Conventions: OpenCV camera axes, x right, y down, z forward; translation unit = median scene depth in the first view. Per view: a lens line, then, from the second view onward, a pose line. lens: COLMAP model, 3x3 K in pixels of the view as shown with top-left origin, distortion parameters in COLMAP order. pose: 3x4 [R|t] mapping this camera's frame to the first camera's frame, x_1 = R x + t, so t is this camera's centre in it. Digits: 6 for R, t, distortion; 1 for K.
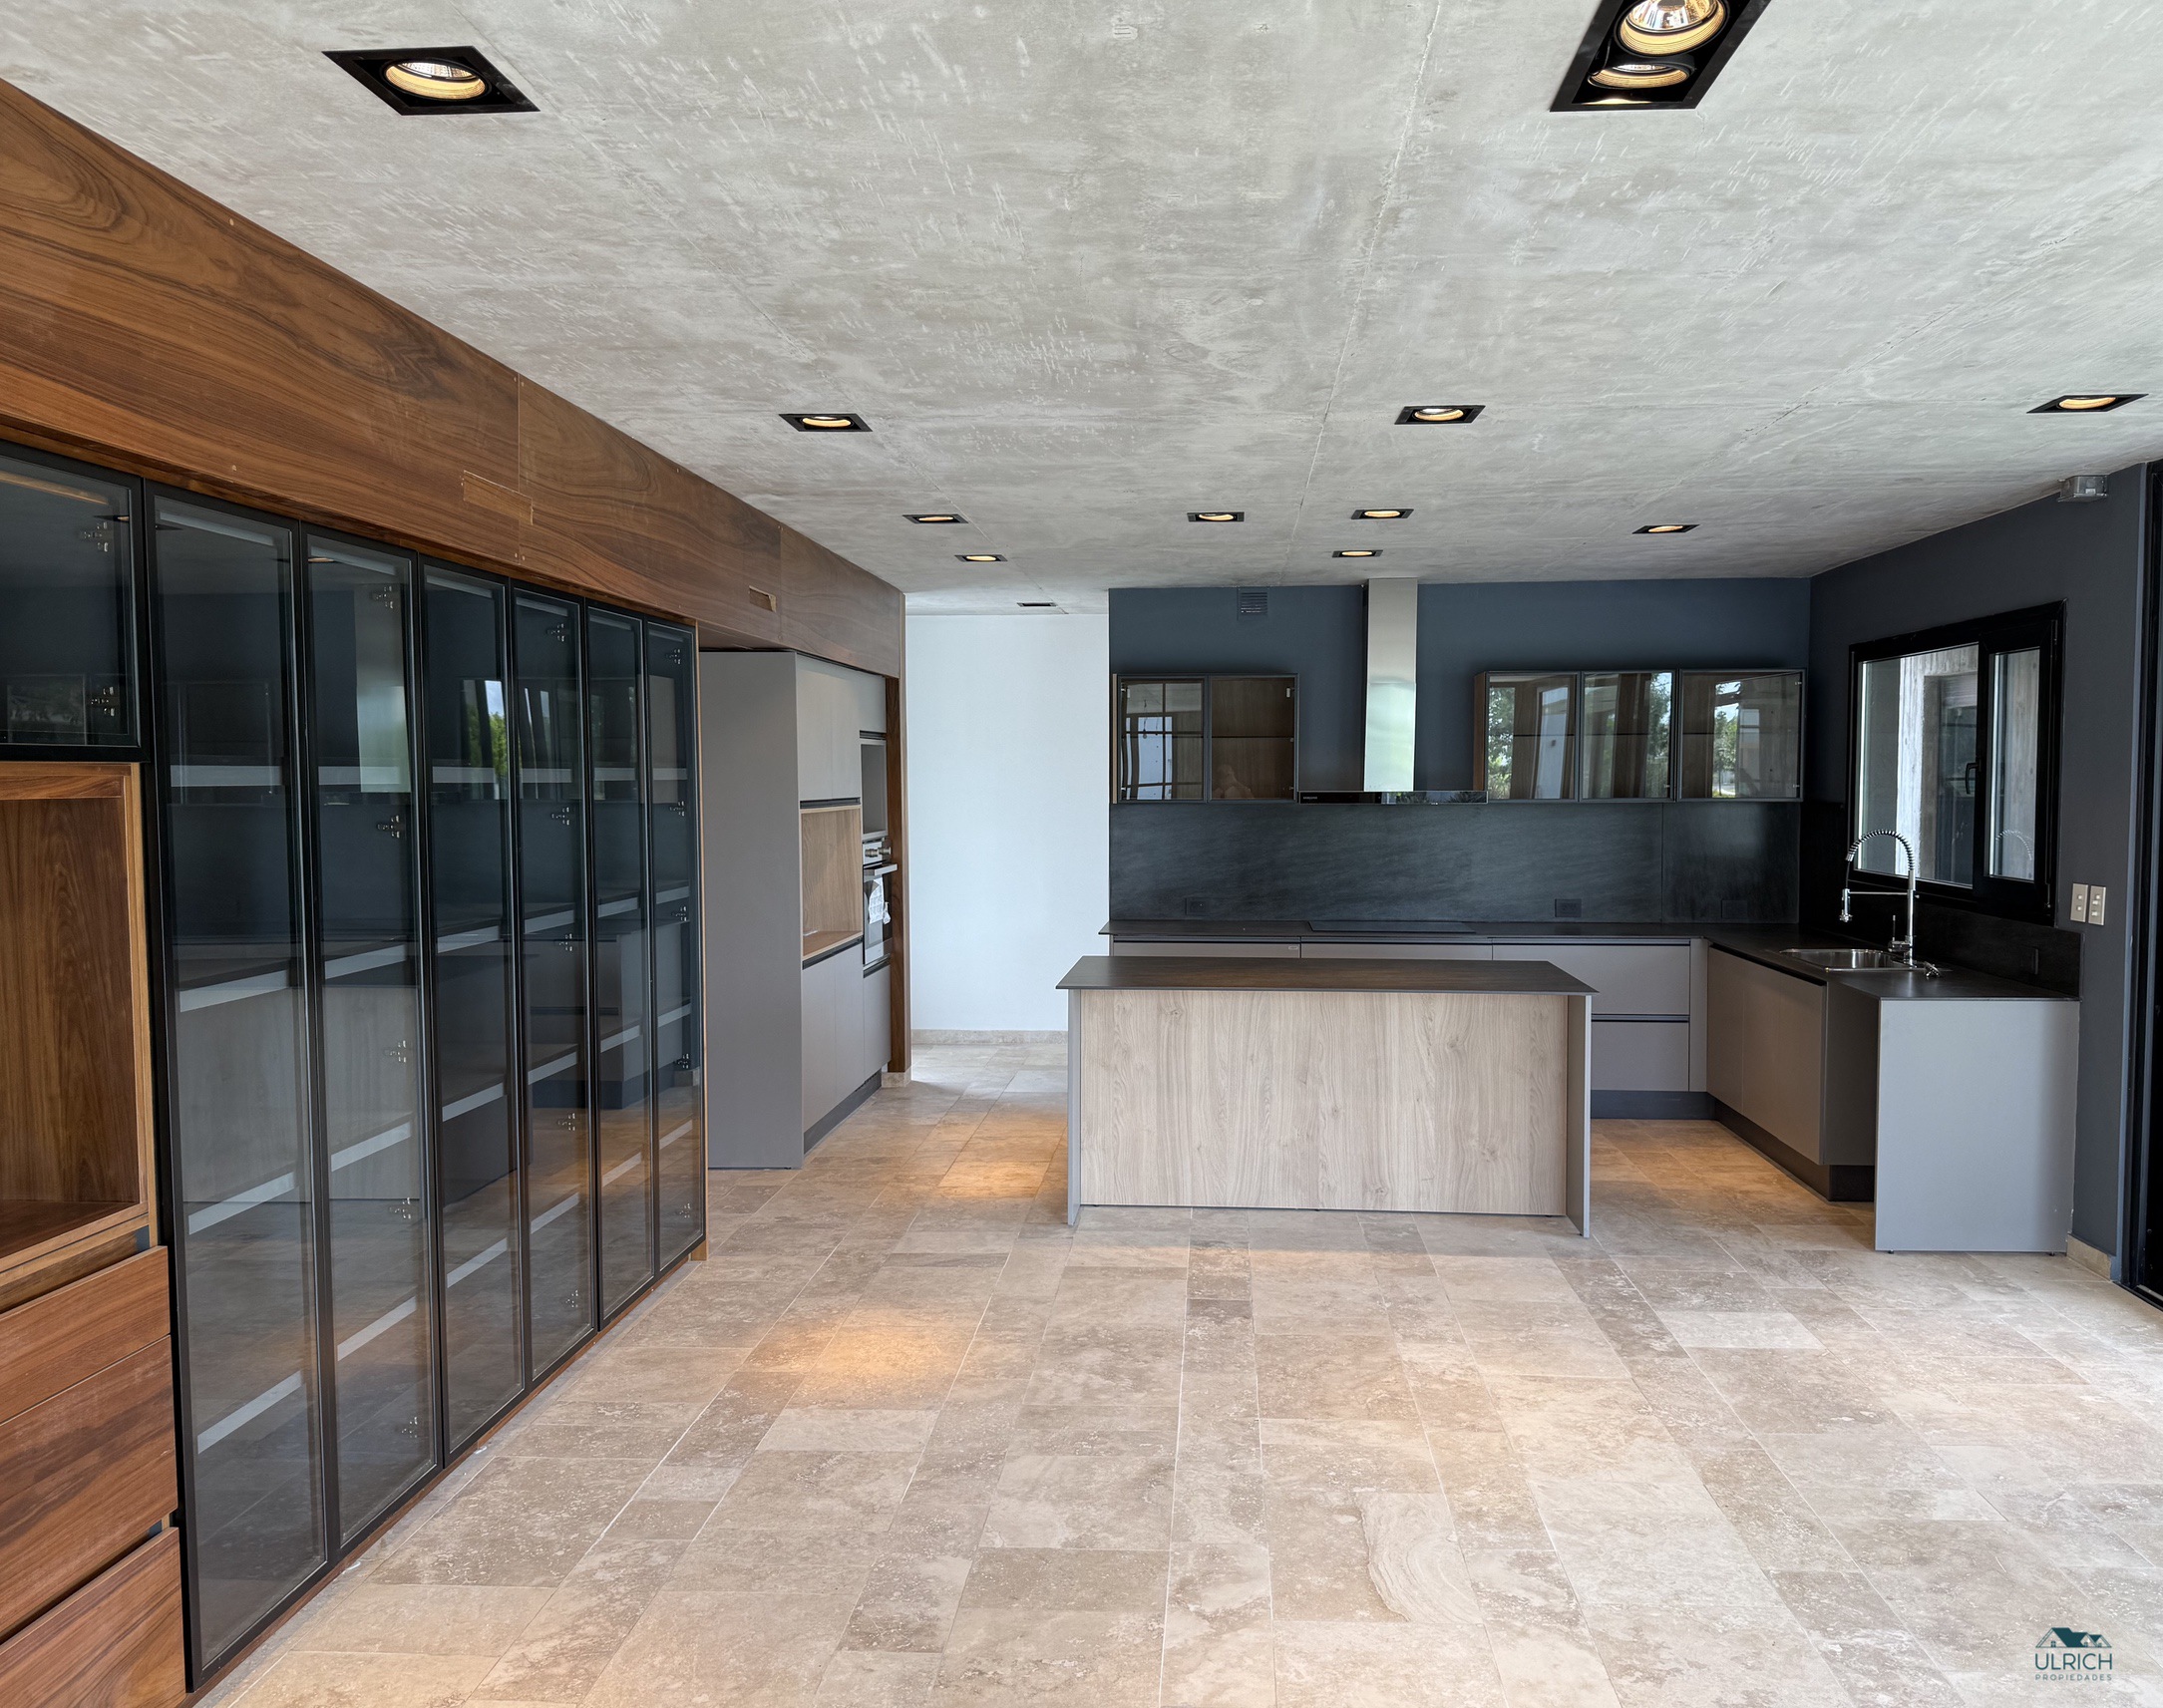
lens RADIAL K [[1593.9, 0, 1173.4], [0, 1593.9, 882.5], [0, 0, 1]] dist [0.106262, -0.158367]
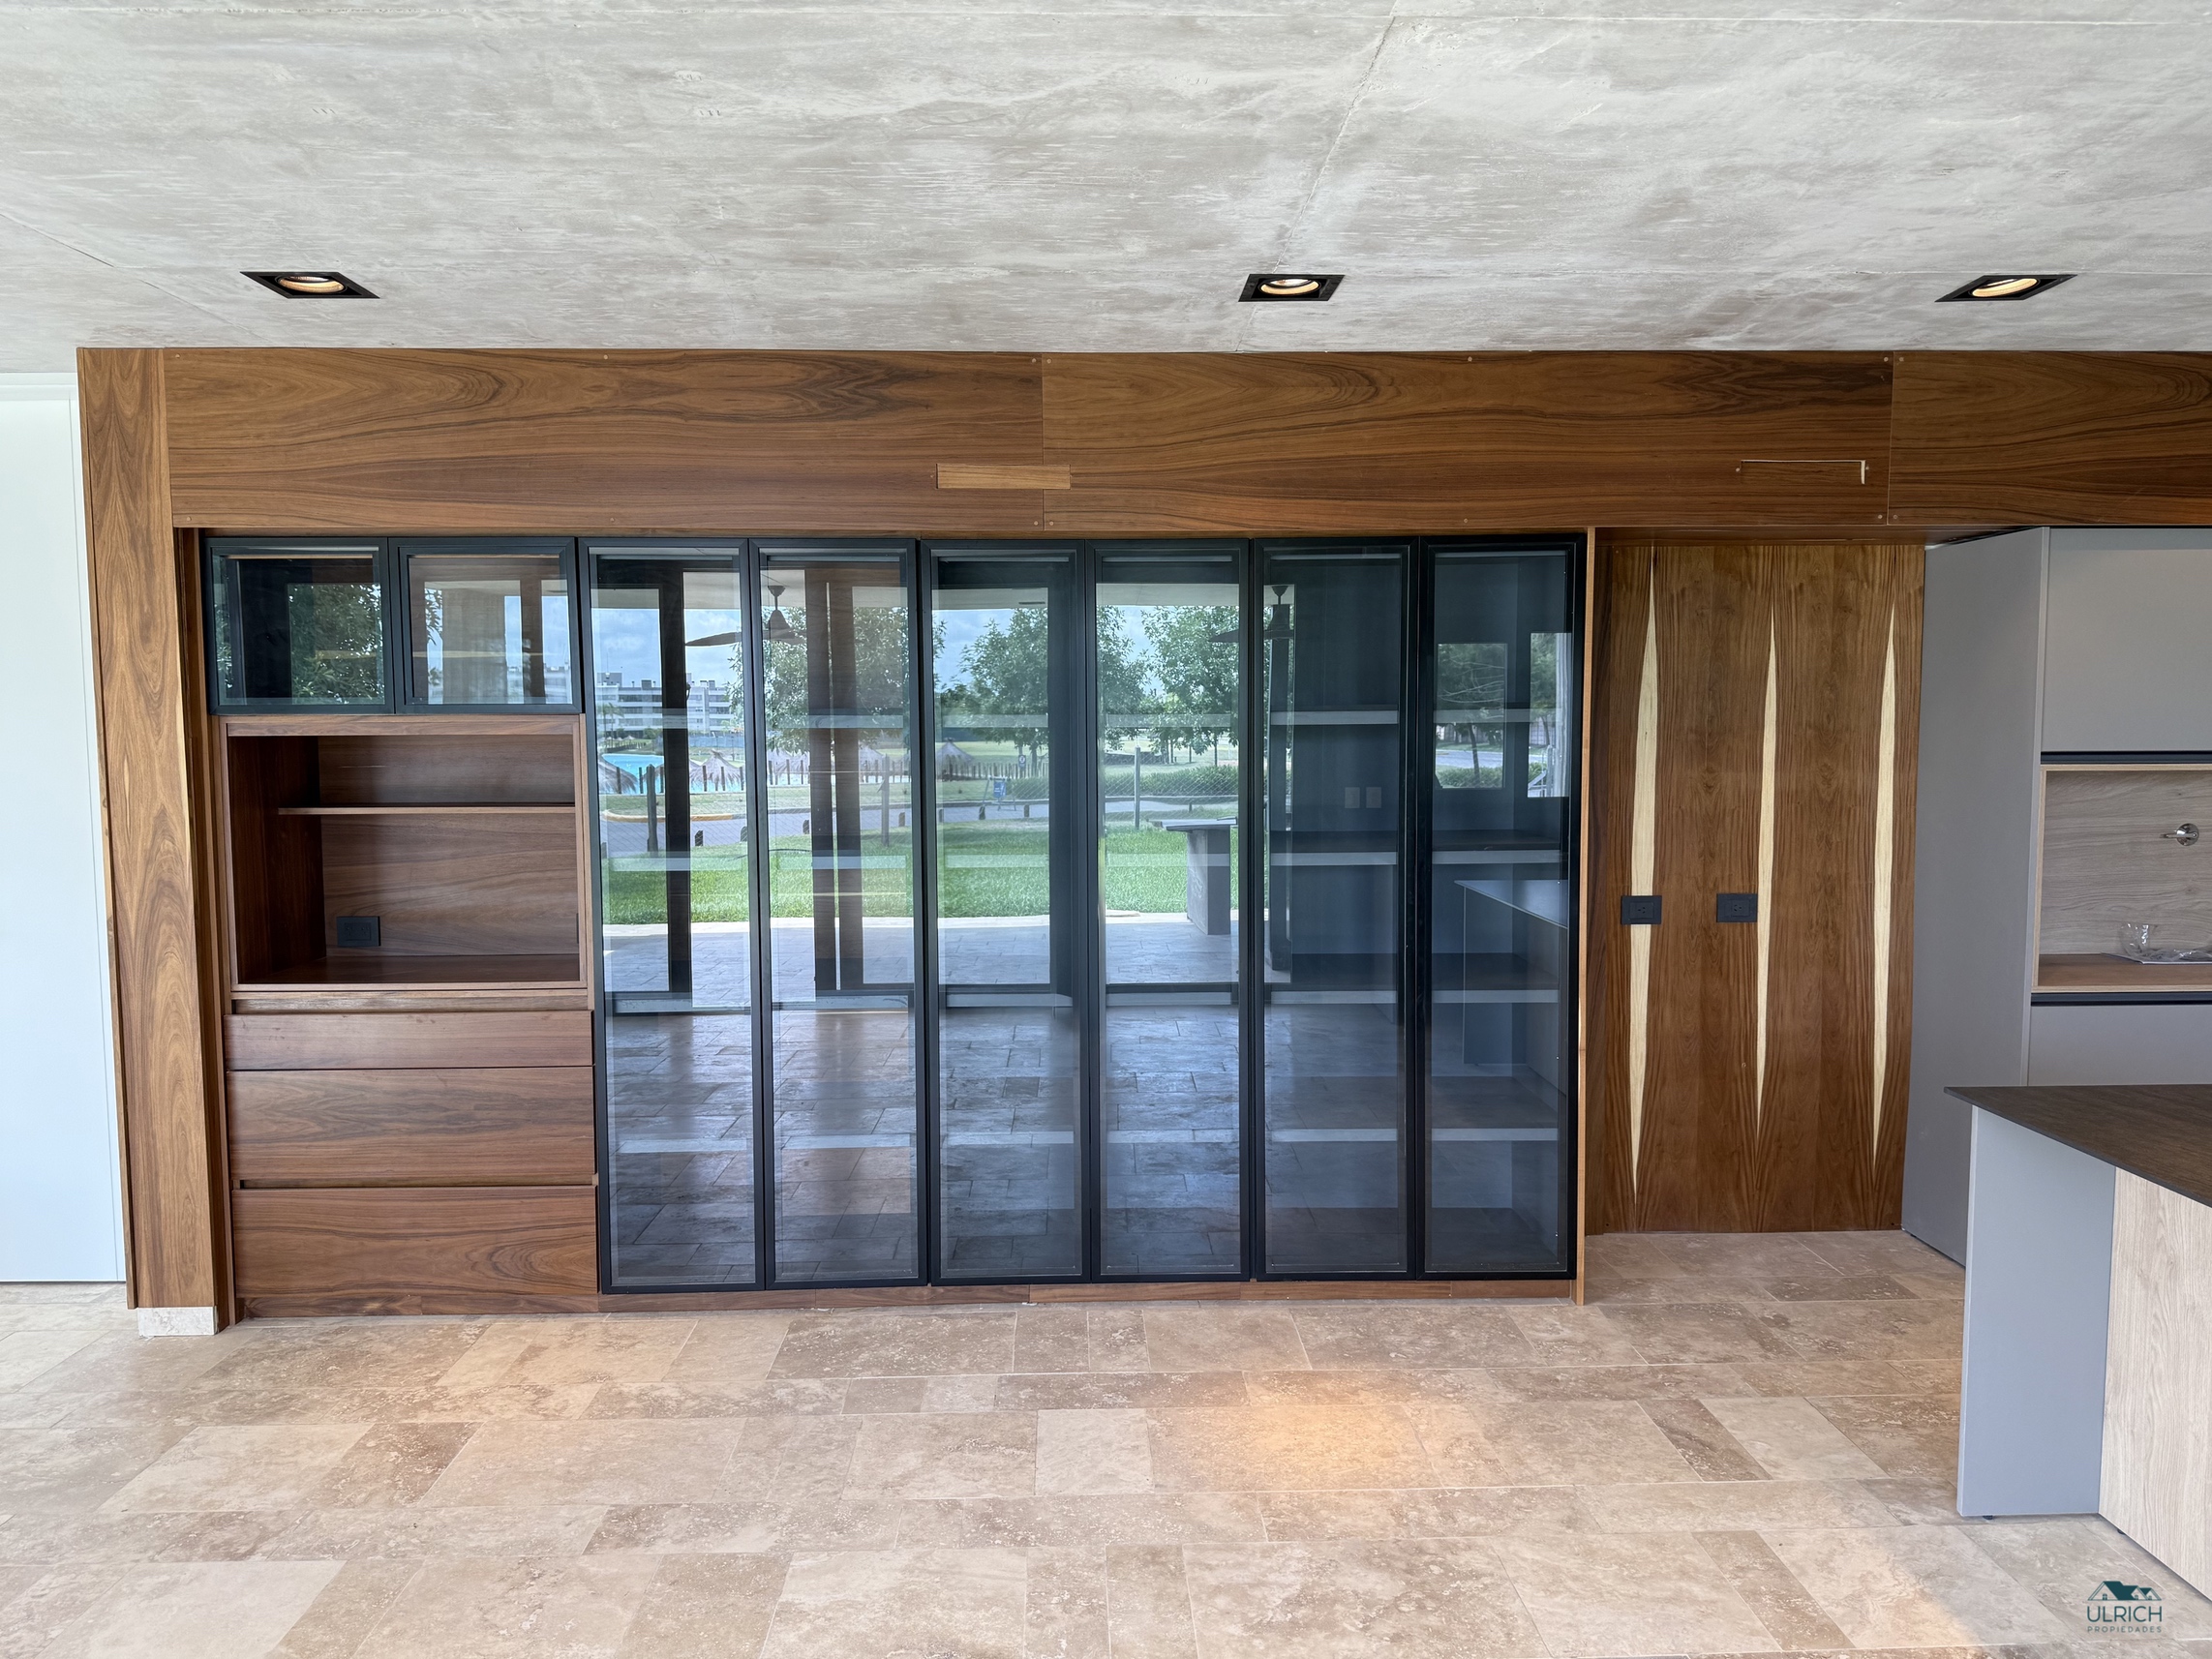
lens RADIAL K [[1584.5, 0, 1106.0], [0, 1584.5, 829.5], [0, 0, 1]] dist [0.021459, -0.027891]
pose [[0.063616, 0.067823, -0.995667, 0.512322], [-0.063753, 0.995926, 0.063767, -0.046136], [0.995936, 0.059420, 0.067680, 0.730082]]
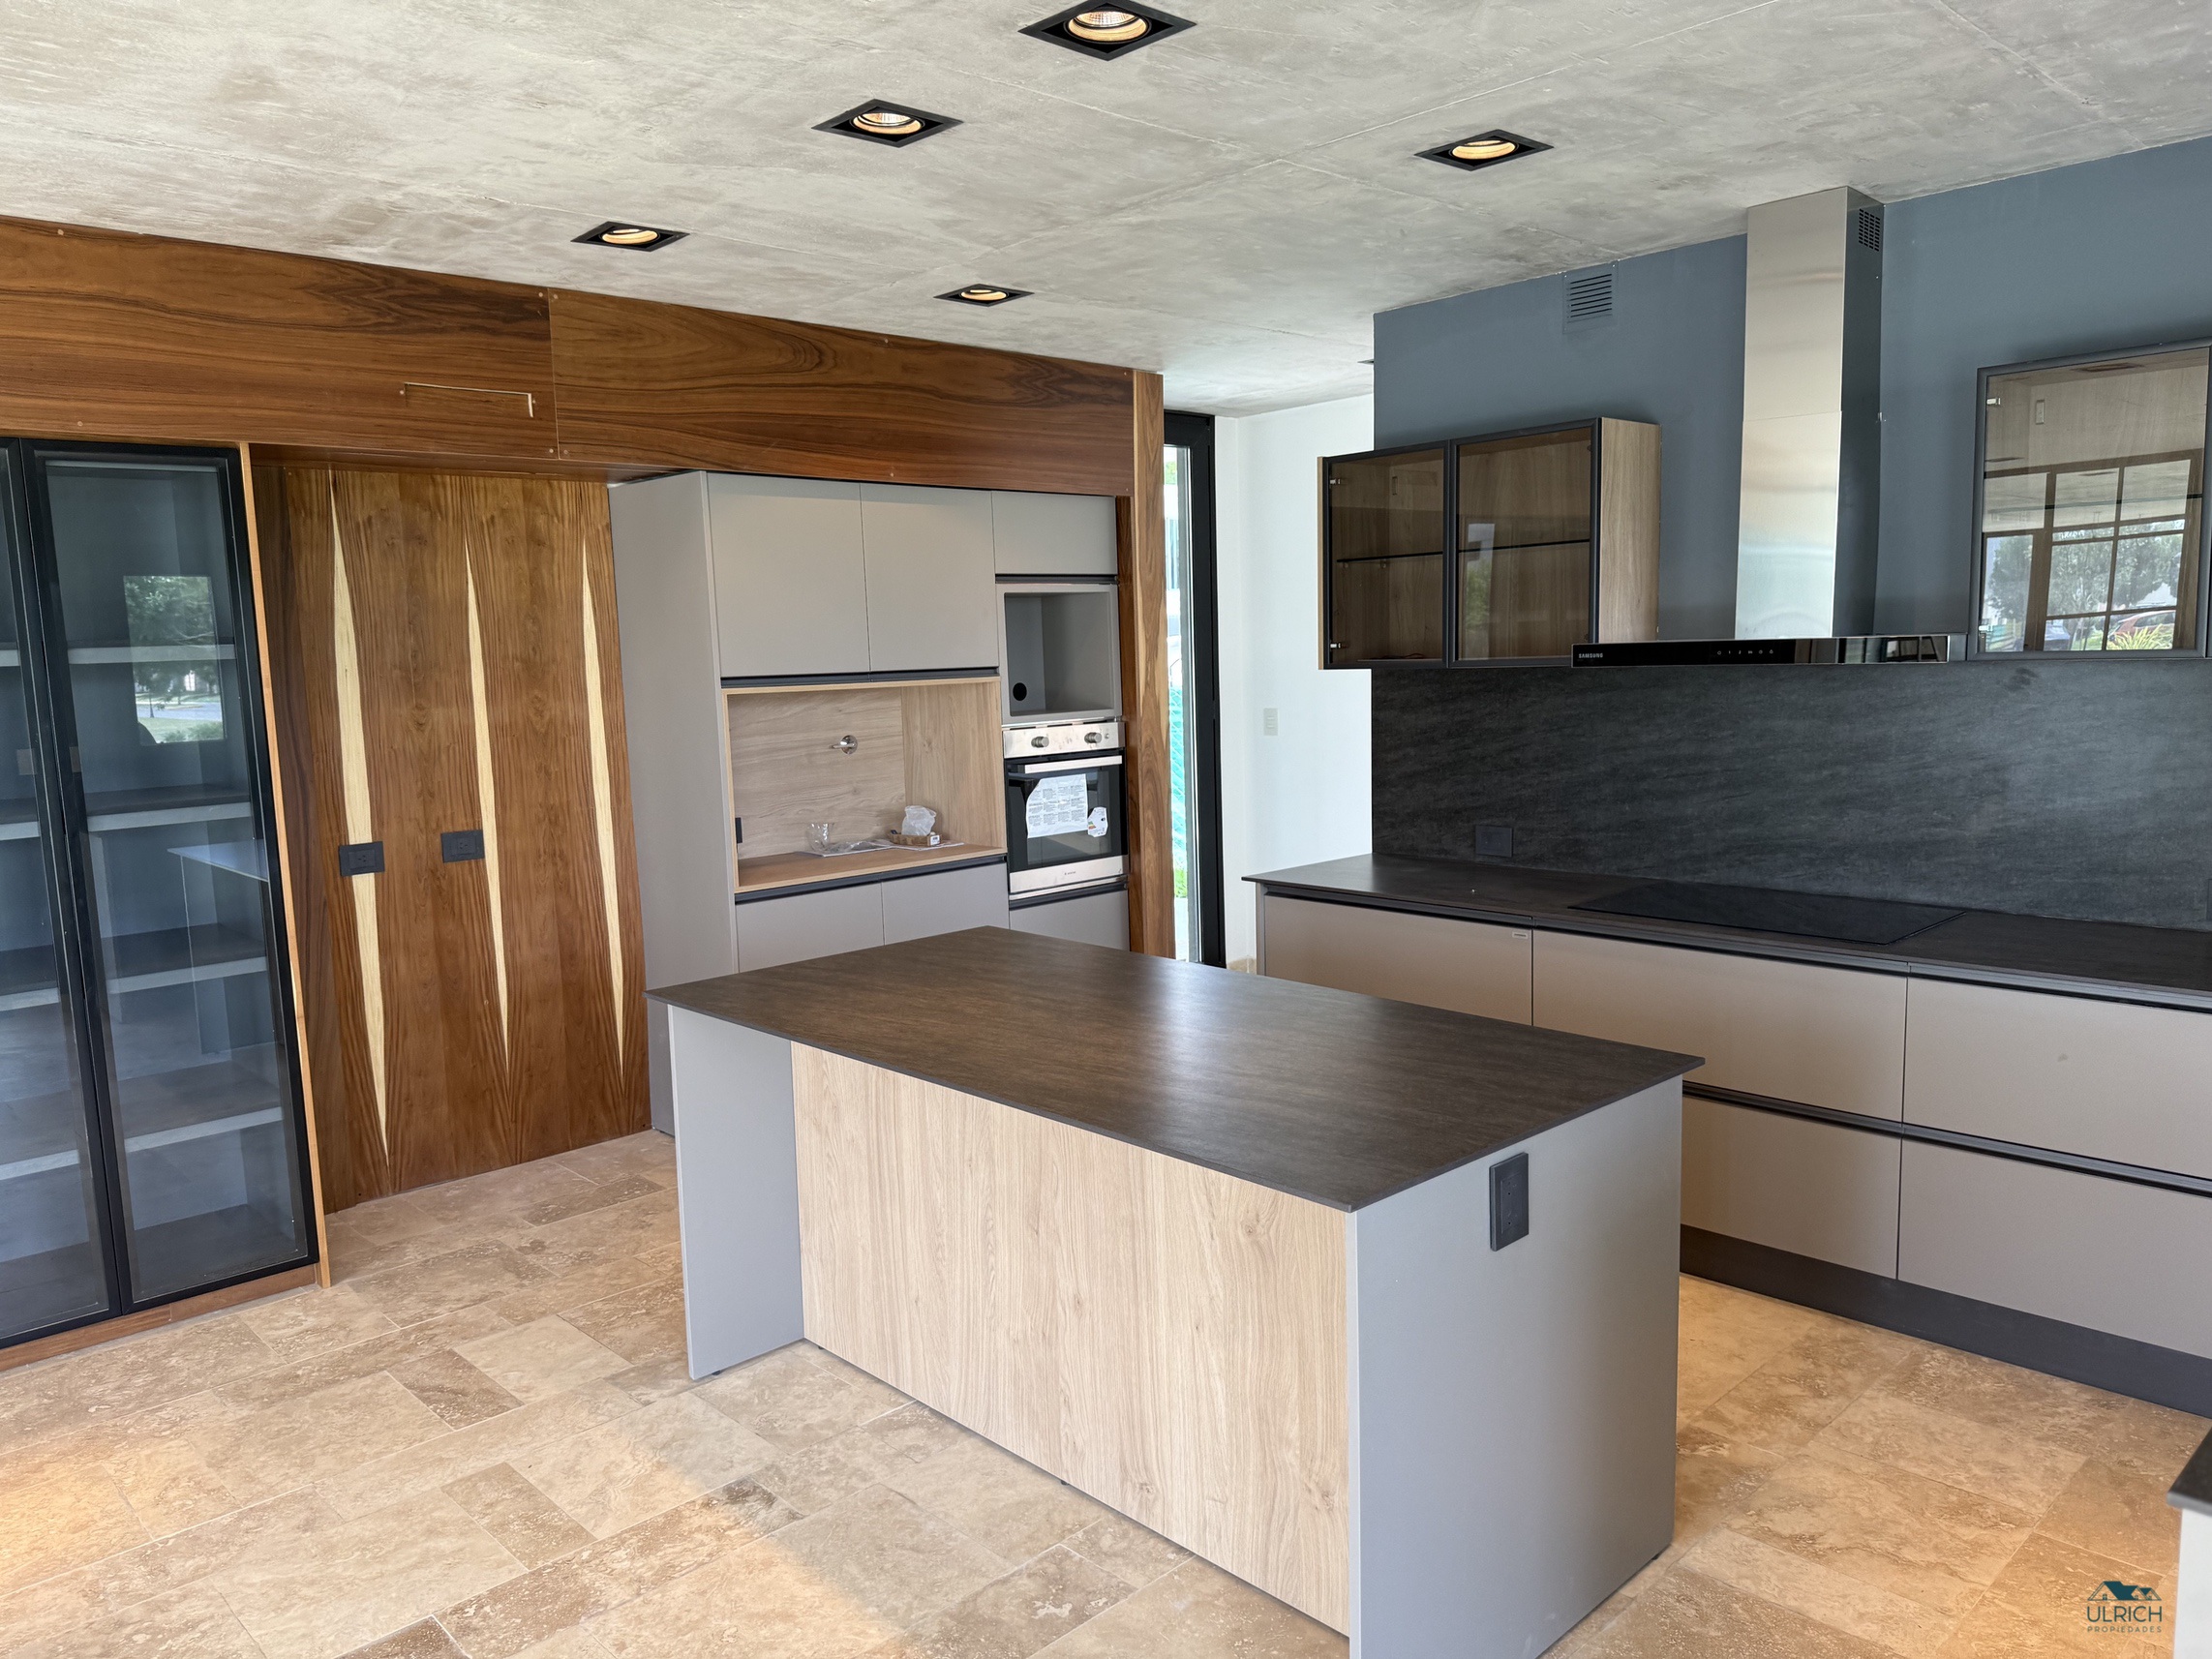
lens RADIAL K [[1584.5, 0, 1106.0], [0, 1584.5, 829.5], [0, 0, 1]] dist [0.021459, -0.027891]
pose [[0.714260, 0.061156, -0.697203, 0.515534], [-0.017278, 0.997412, 0.069789, -0.044493], [0.699667, -0.037801, 0.713468, 0.770251]]
